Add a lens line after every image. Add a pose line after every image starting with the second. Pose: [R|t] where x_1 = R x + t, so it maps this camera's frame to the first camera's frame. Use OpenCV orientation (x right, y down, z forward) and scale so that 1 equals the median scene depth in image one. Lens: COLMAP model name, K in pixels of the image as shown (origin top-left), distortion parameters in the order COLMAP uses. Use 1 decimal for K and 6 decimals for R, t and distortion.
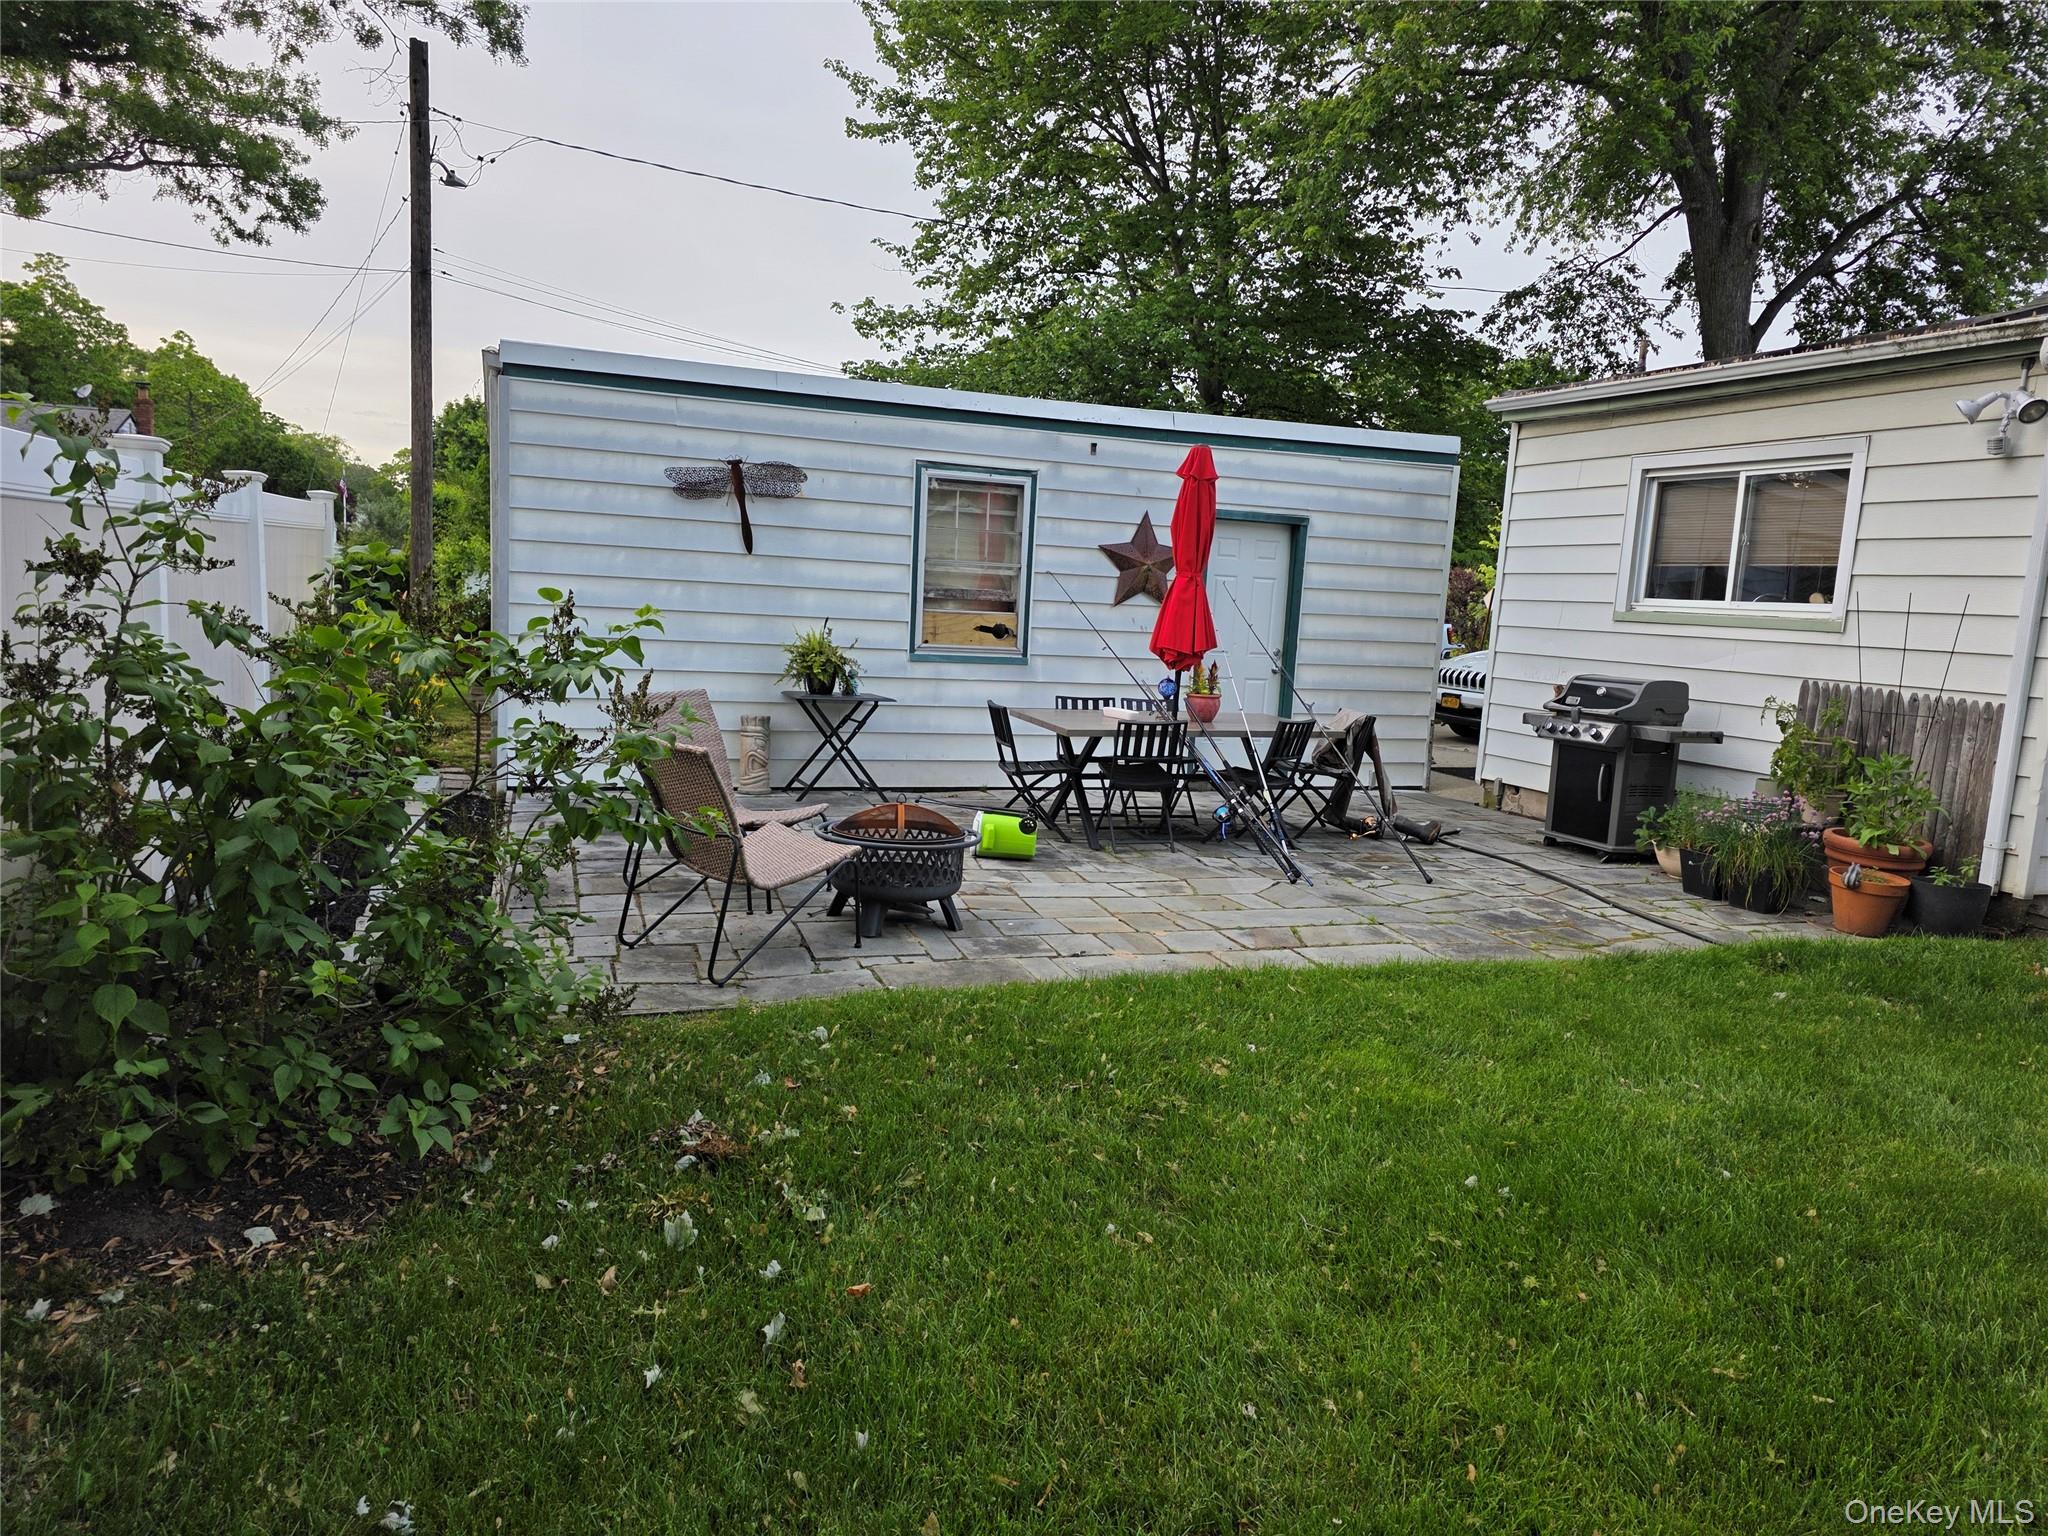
lens RADIAL K [[1361.7, 0, 1023.9], [0, 1361.7, 774.3], [0, 0, 1]] dist [-0.000005, -0.000866]
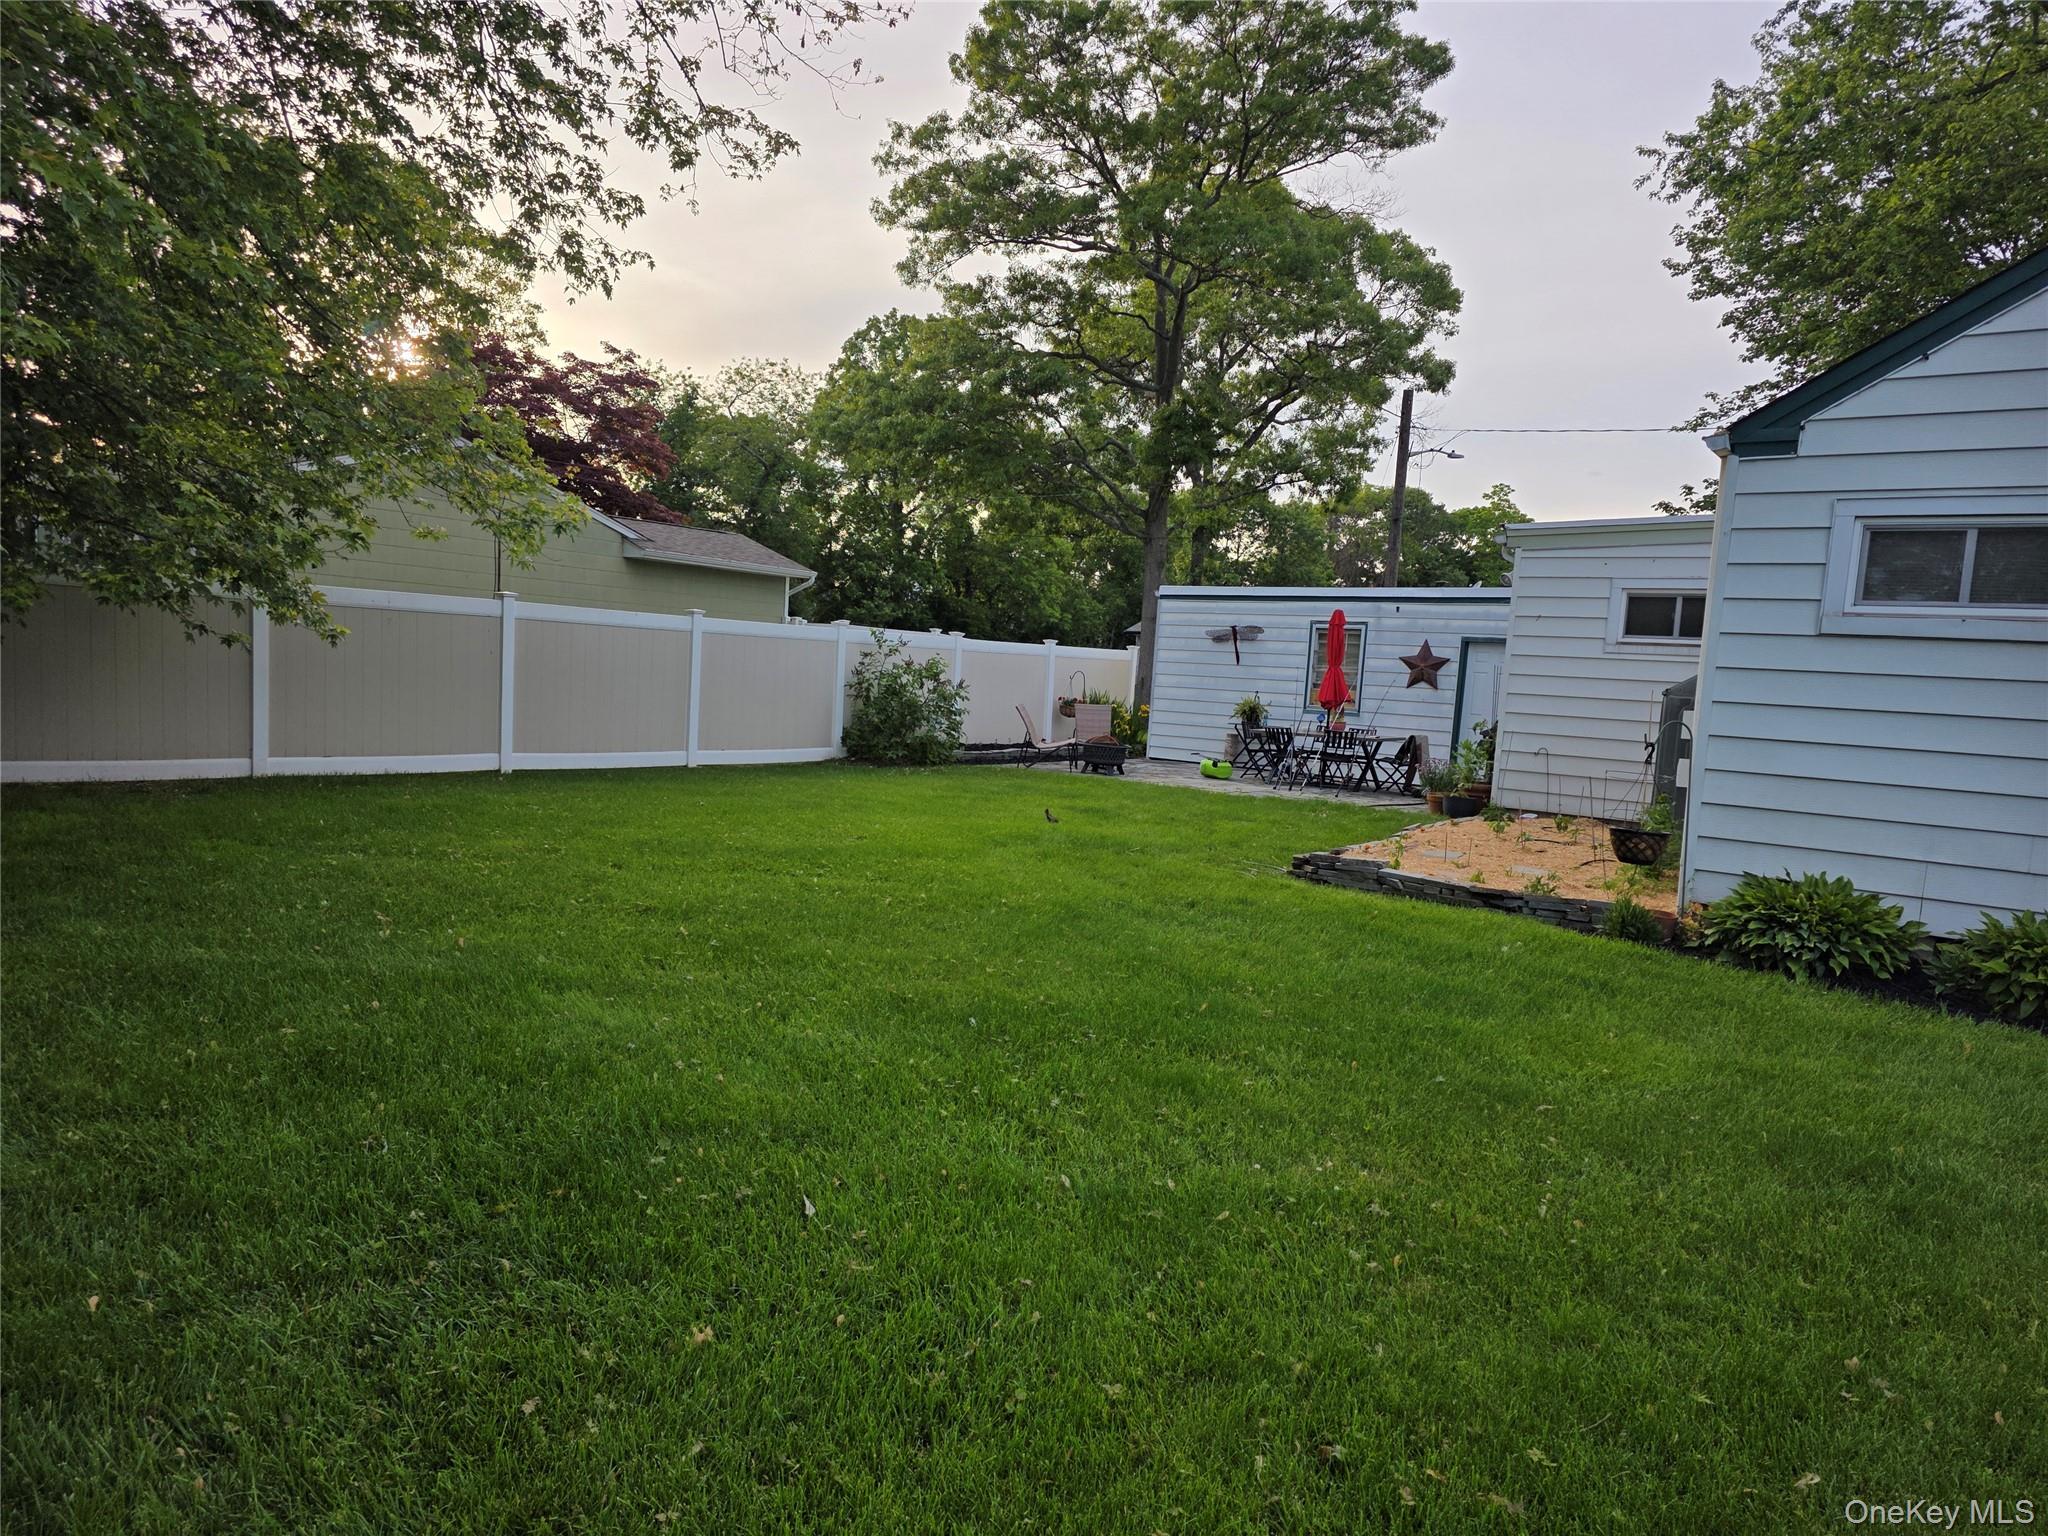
lens RADIAL K [[1361.7, 0, 1022.8], [0, 1361.7, 771.8], [0, 0, 1]] dist [-0.000005, -0.000866]
pose [[0.518756, 0.039086, -0.854028, 1.445155], [-0.140303, 0.989302, -0.039946, 0.148892], [0.843331, 0.140545, 0.518691, -0.450326]]
